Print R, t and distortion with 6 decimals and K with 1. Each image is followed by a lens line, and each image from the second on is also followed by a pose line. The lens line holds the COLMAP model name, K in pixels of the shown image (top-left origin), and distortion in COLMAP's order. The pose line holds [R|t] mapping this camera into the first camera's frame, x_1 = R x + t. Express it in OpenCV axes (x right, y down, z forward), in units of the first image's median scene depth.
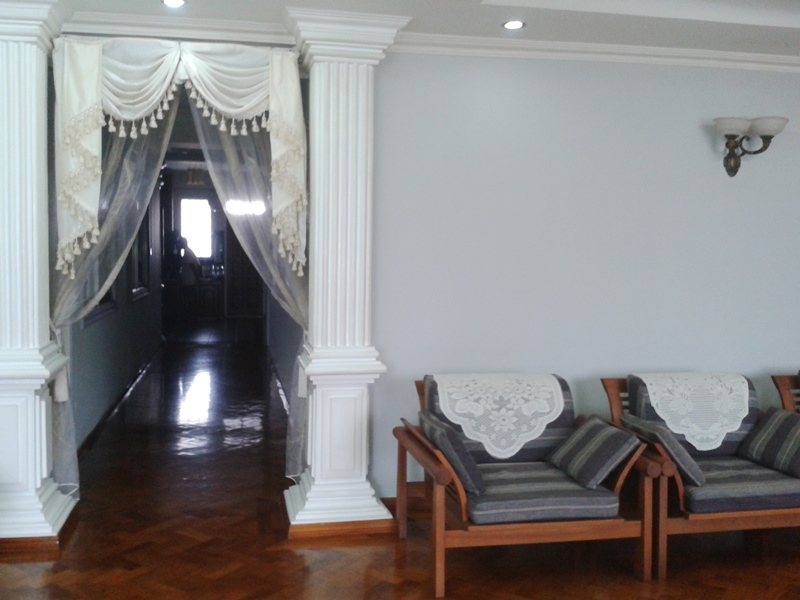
lens RADIAL K [[812.9, 0, 401.4], [0, 812.9, 300.2], [0, 0, 1]] dist [0.102063, 0.000000]
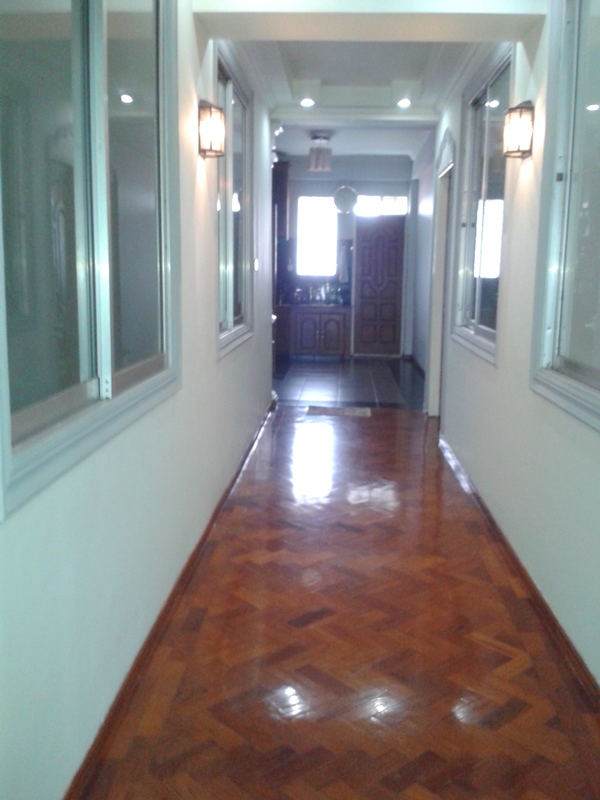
lens RADIAL K [[812.9, 0, 299.6], [0, 812.9, 399.4], [0, 0, 1]] dist [0.102063, 0.000000]
pose [[0.968311, 0.041120, -0.246339, -0.077042], [-0.017551, 0.995118, 0.097118, -0.011719], [0.249129, -0.089717, 0.964306, 0.264804]]
